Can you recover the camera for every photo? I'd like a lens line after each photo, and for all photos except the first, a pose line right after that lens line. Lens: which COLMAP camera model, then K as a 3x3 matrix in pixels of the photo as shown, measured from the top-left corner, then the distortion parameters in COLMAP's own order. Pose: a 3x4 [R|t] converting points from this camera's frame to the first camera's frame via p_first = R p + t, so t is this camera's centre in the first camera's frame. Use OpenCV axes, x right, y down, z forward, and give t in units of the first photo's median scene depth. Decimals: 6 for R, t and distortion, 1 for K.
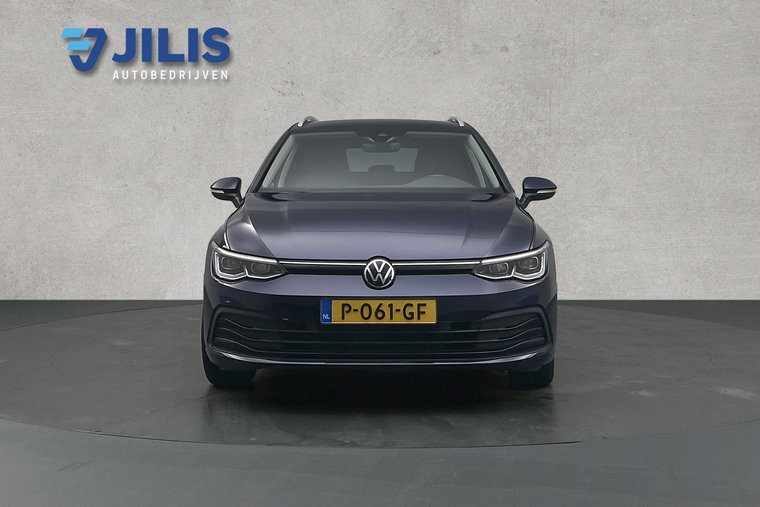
lens RADIAL K [[595.2, 0, 379.9], [0, 595.2, 253.6], [0, 0, 1]] dist [-0.002833, 0.006018]
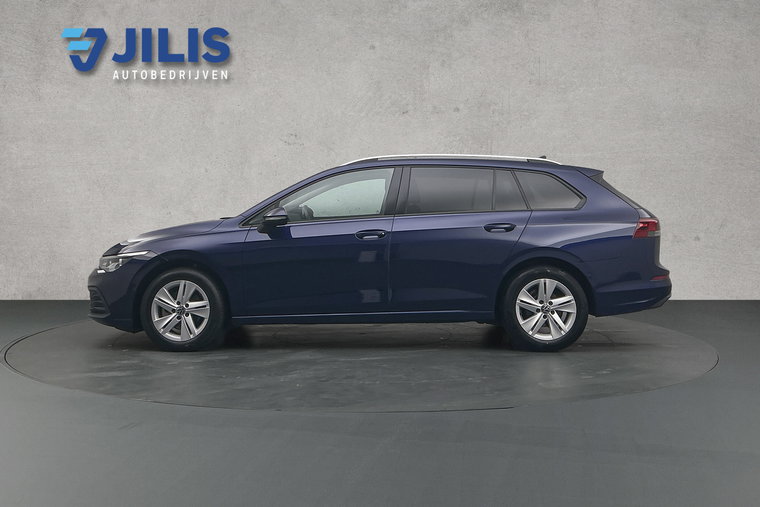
lens RADIAL K [[595.2, 0, 380.1], [0, 595.2, 252.7], [0, 0, 1]] dist [-0.002833, 0.006018]
pose [[1.000000, -0.000086, 0.000401, 0.039559], [0.000087, 0.999999, -0.001624, -0.024639], [-0.000400, 0.001624, 0.999999, -0.318800]]
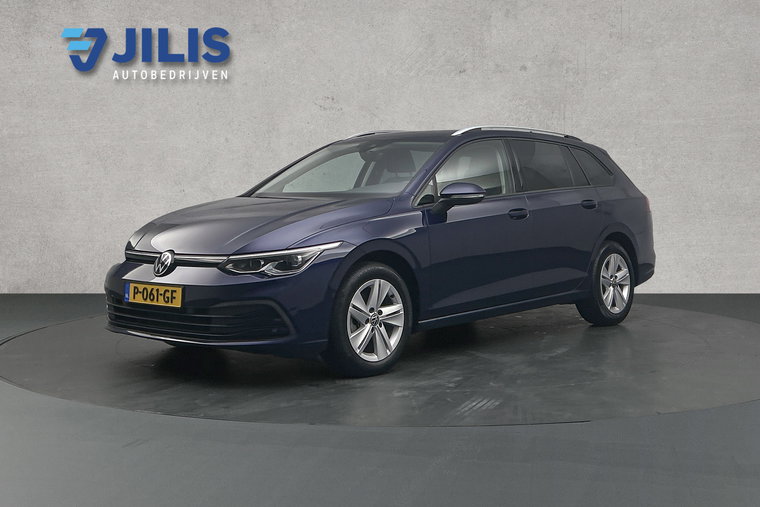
lens RADIAL K [[595.2, 0, 380.1], [0, 595.2, 253.4], [0, 0, 1]] dist [-0.002833, 0.006018]
pose [[1.000000, 0.000085, 0.000302, -0.058512], [-0.000085, 1.000000, -0.000547, 0.003229], [-0.000302, 0.000547, 1.000000, -0.113181]]
